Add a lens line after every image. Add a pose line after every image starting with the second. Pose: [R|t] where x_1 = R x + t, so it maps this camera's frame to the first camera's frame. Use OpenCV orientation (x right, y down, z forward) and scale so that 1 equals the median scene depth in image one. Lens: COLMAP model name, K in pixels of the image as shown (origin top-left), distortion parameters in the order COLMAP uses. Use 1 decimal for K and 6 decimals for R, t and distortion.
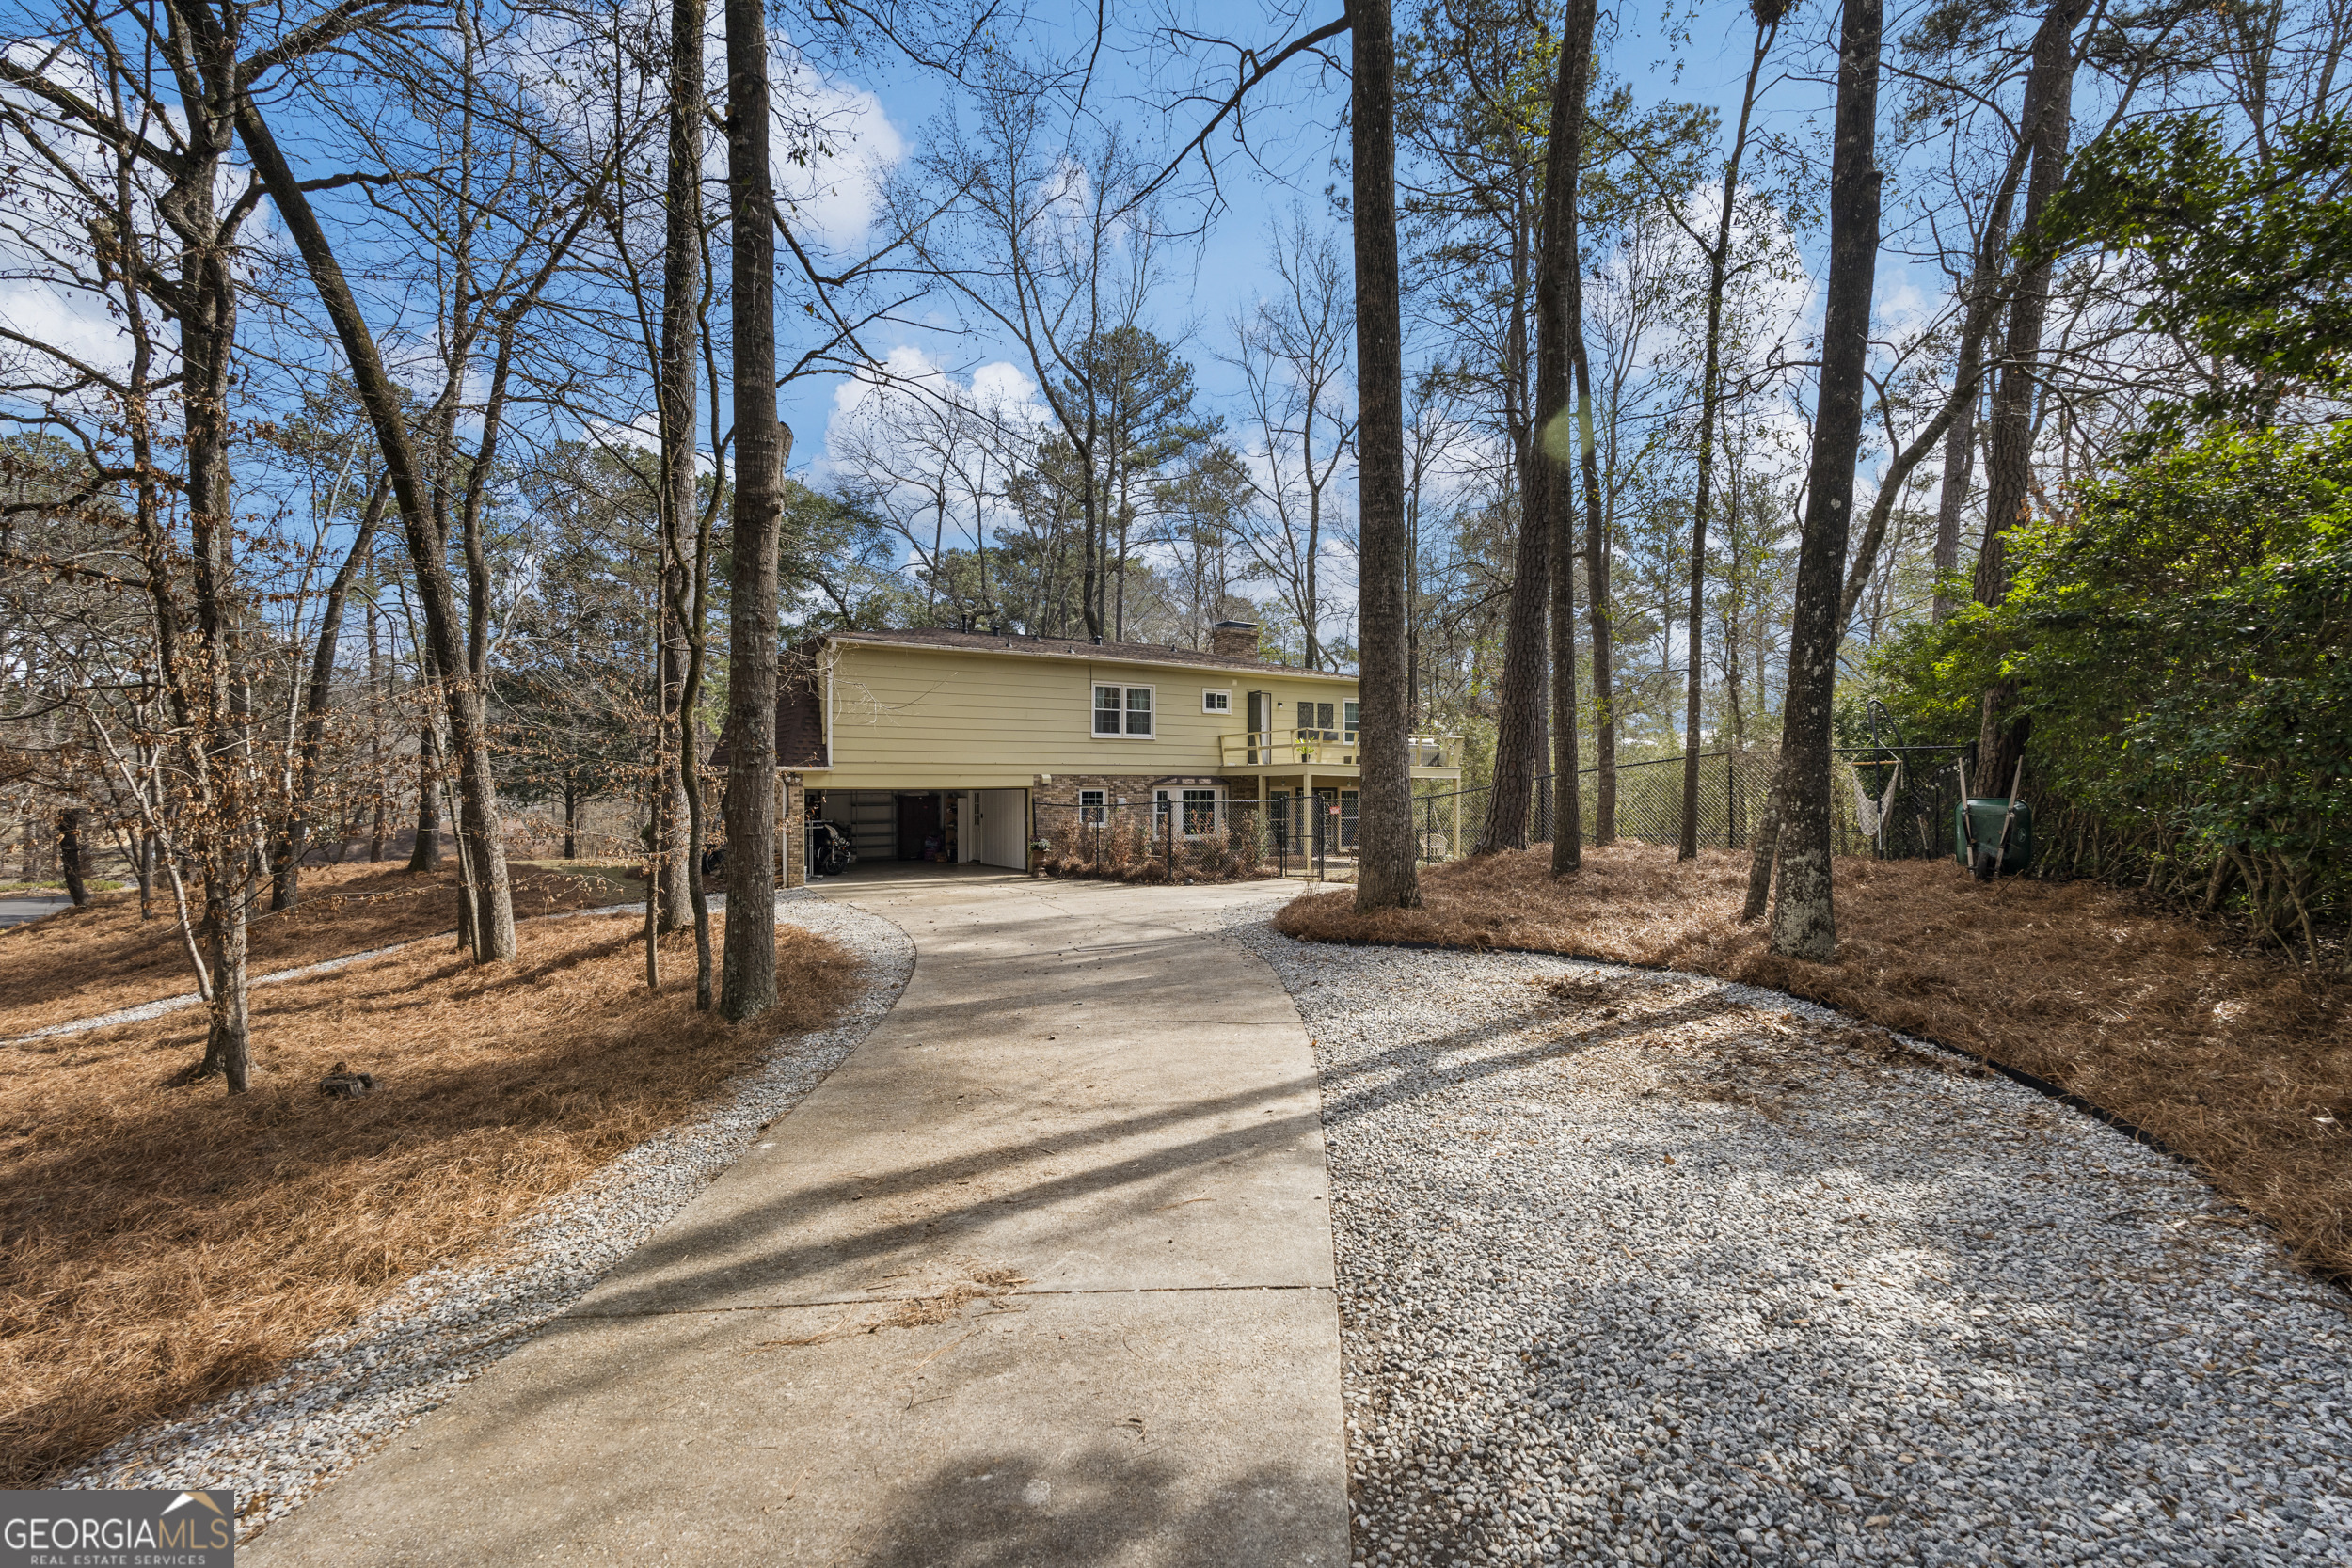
lens RADIAL K [[1021.3, 0, 1176.0], [0, 1021.3, 784.0], [0, 0, 1]] dist [0.000265, -0.000016]
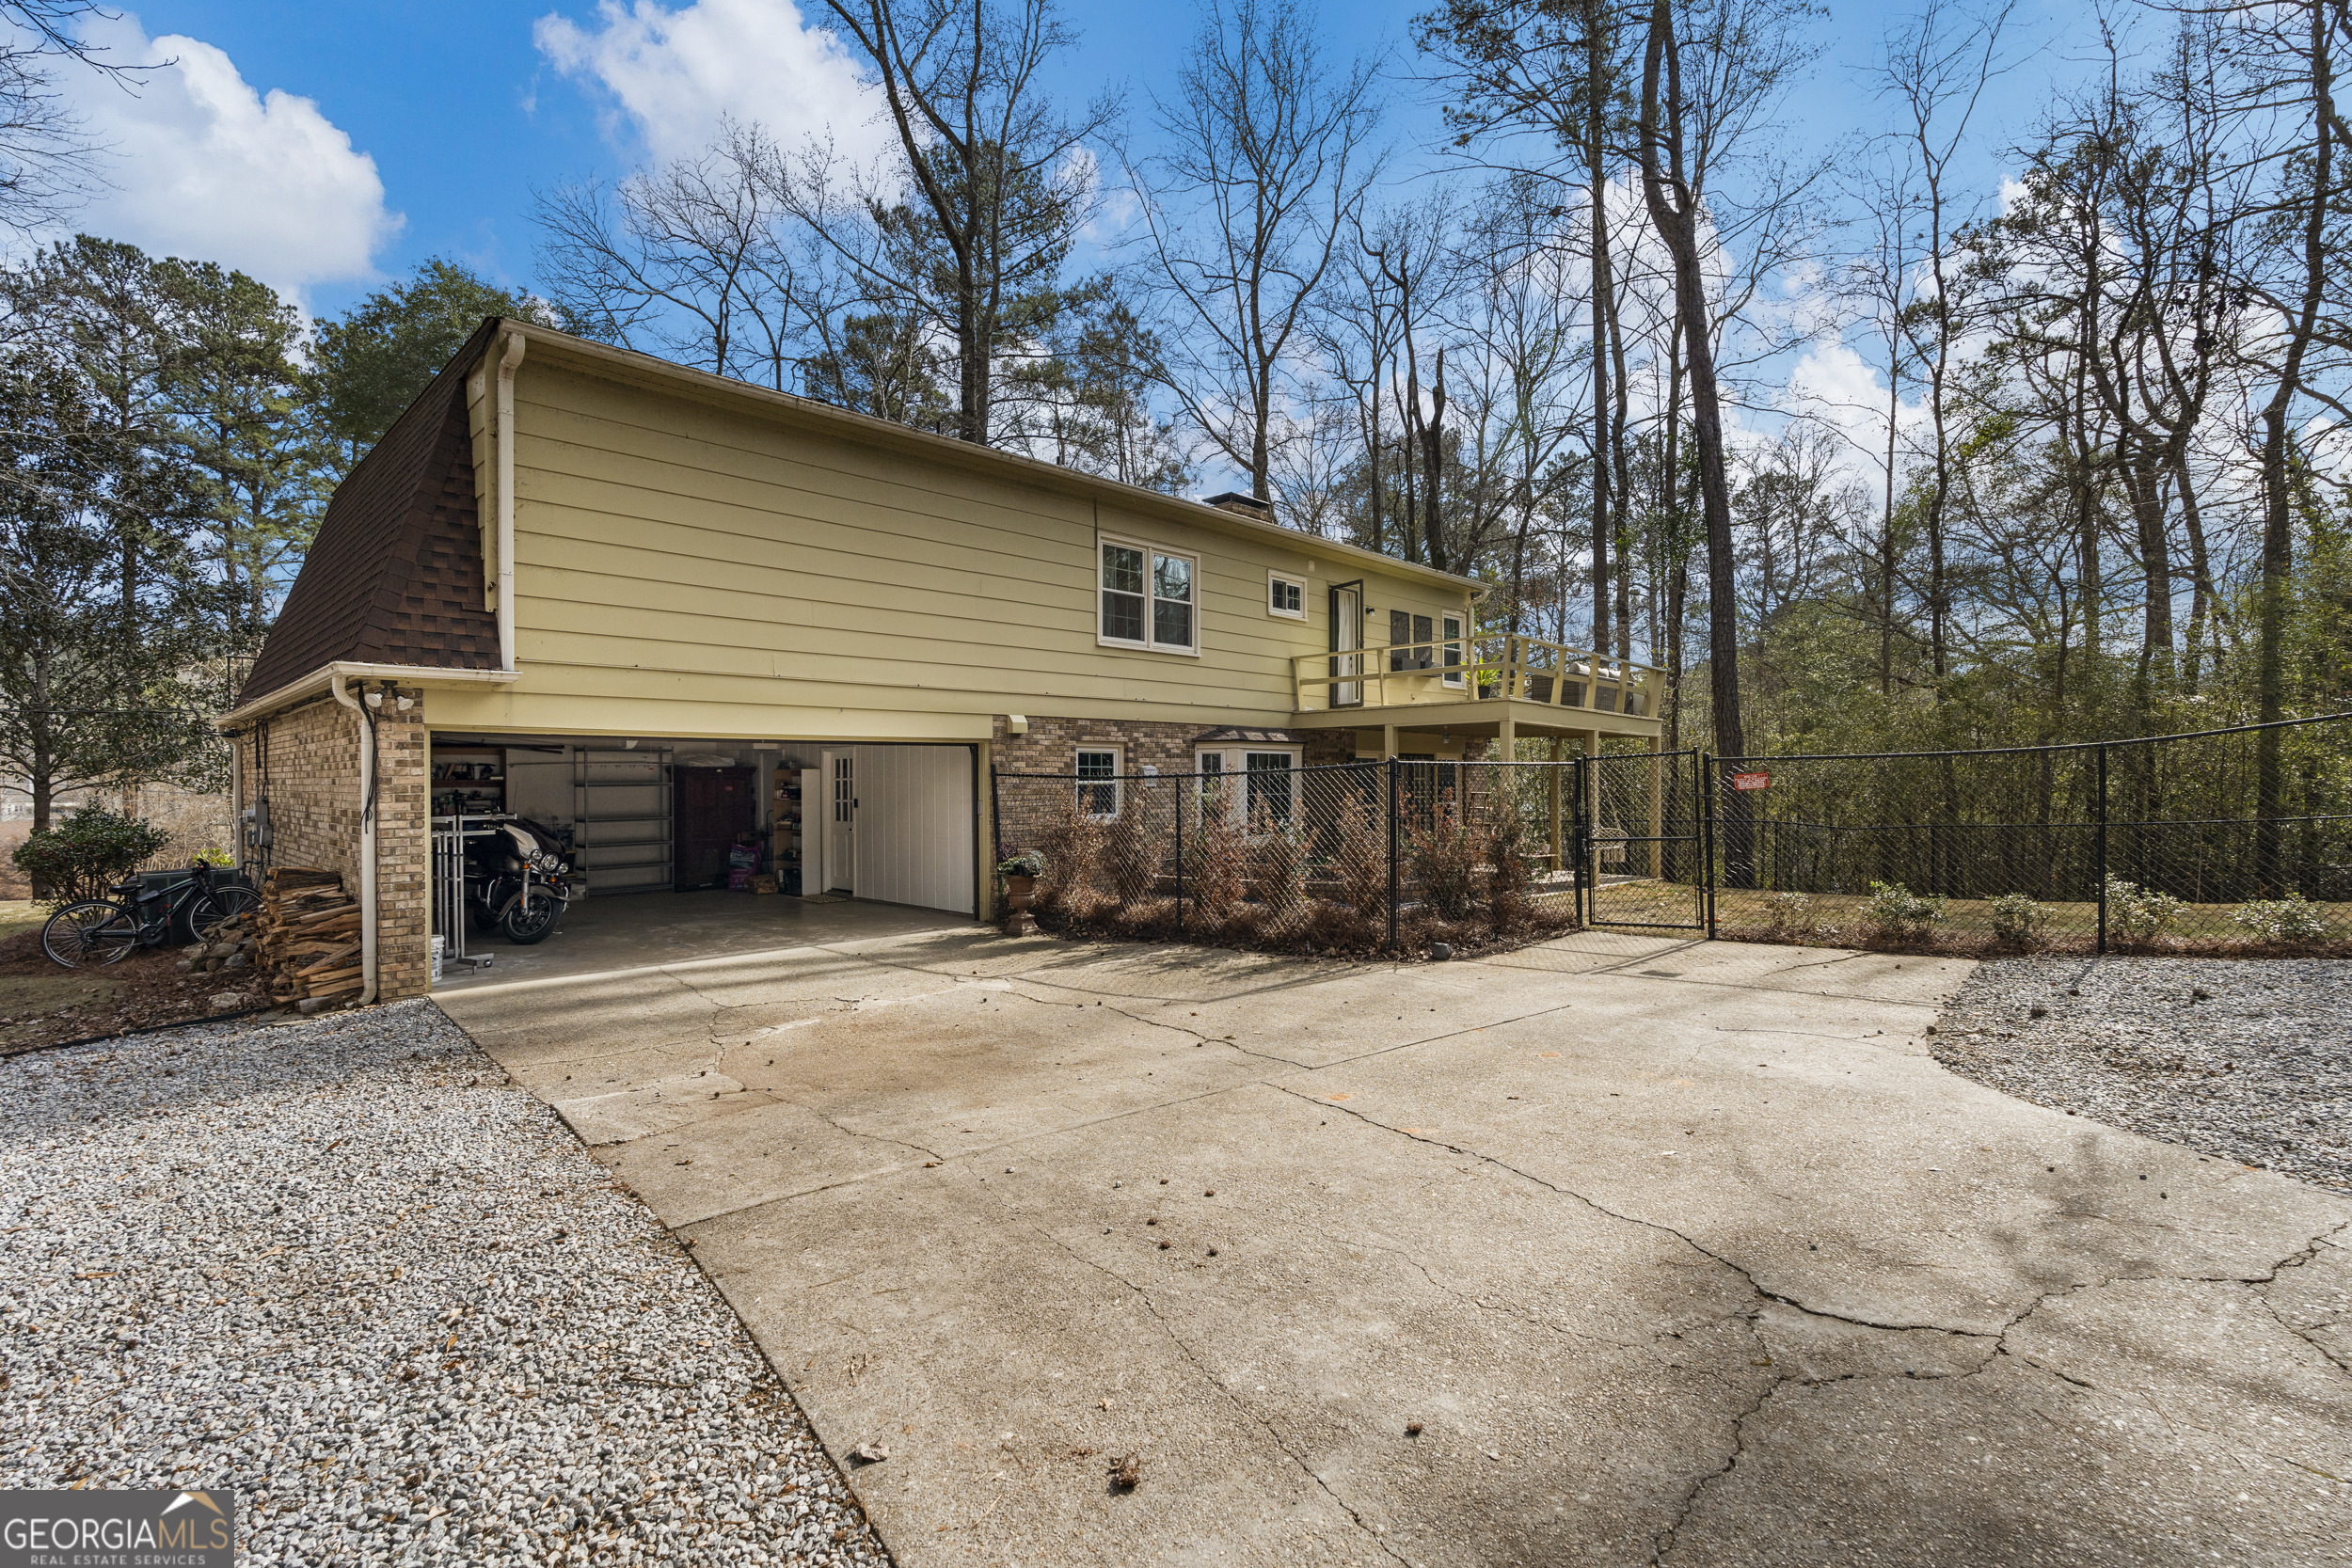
lens RADIAL K [[1037.5, 0, 1176.0], [0, 1037.5, 784.0], [0, 0, 1]] dist [-0.000683, -0.000020]
pose [[0.977753, -0.003103, 0.209735, -0.149279], [0.000690, 0.999933, 0.011576, 0.016923], [-0.209757, -0.011173, 0.977690, 0.481479]]
